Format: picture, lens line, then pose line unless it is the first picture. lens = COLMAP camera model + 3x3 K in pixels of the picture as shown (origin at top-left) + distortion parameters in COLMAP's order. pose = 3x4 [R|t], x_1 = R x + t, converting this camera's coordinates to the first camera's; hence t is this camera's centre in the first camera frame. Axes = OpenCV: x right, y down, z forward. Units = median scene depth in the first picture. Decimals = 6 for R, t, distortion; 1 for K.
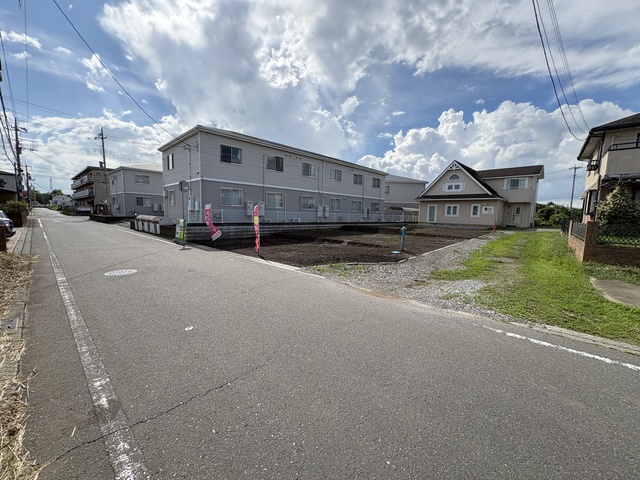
lens RADIAL K [[261.1, 0, 320.1], [0, 261.1, 246.6], [0, 0, 1]] dist [0.006080, -0.000266]
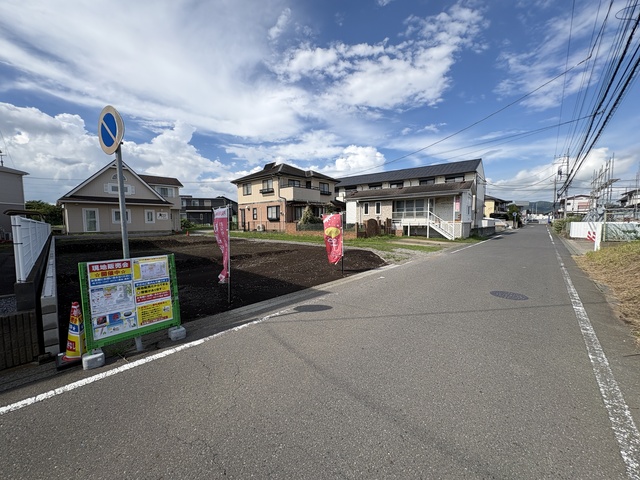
lens RADIAL K [[257.2, 0, 320.0], [0, 257.2, 240.0], [0, 0, 1]] dist [-0.002424, -0.000251]
pose [[-0.020156, -0.095256, 0.995249, -0.042588], [0.133365, 0.986299, 0.097100, -0.006637], [-0.990862, 0.134688, -0.007176, 0.044058]]
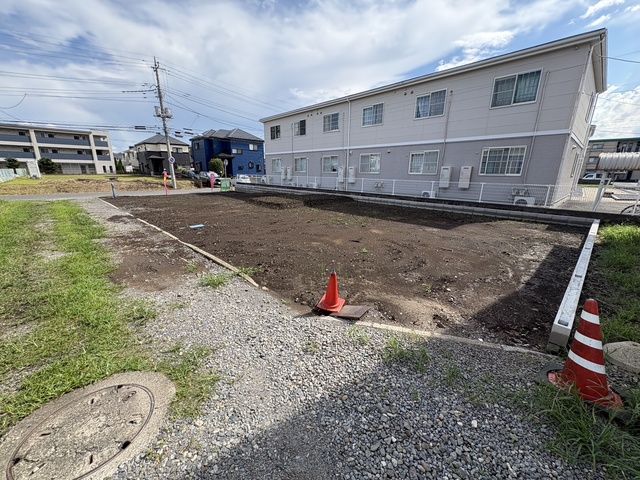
lens RADIAL K [[264.1, 0, 320.0], [0, 264.1, 240.0], [0, 0, 1]] dist [0.009181, 0.000032]
pose [[-0.061650, 0.196939, -0.978475, 0.077100], [-0.162940, 0.965203, 0.204534, -0.010074], [0.984708, 0.172042, -0.027416, 0.098822]]
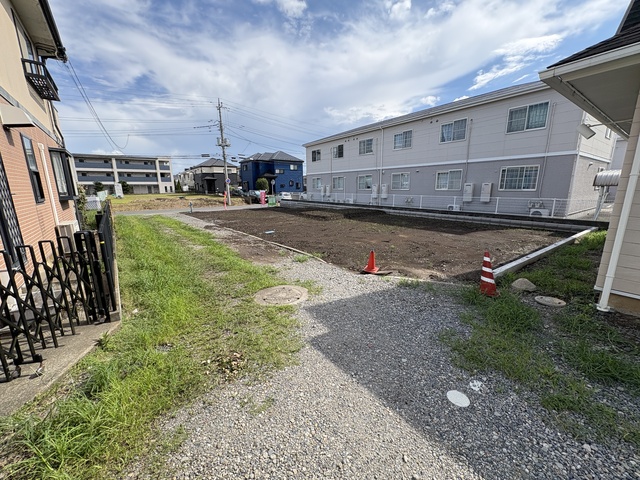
lens RADIAL K [[264.1, 0, 320.0], [0, 264.1, 240.0], [0, 0, 1]] dist [0.009181, 0.000032]
pose [[-0.182693, 0.142651, -0.972766, 0.088026], [-0.147904, 0.974171, 0.170635, -0.010237], [0.971981, 0.175049, -0.156876, 0.098379]]
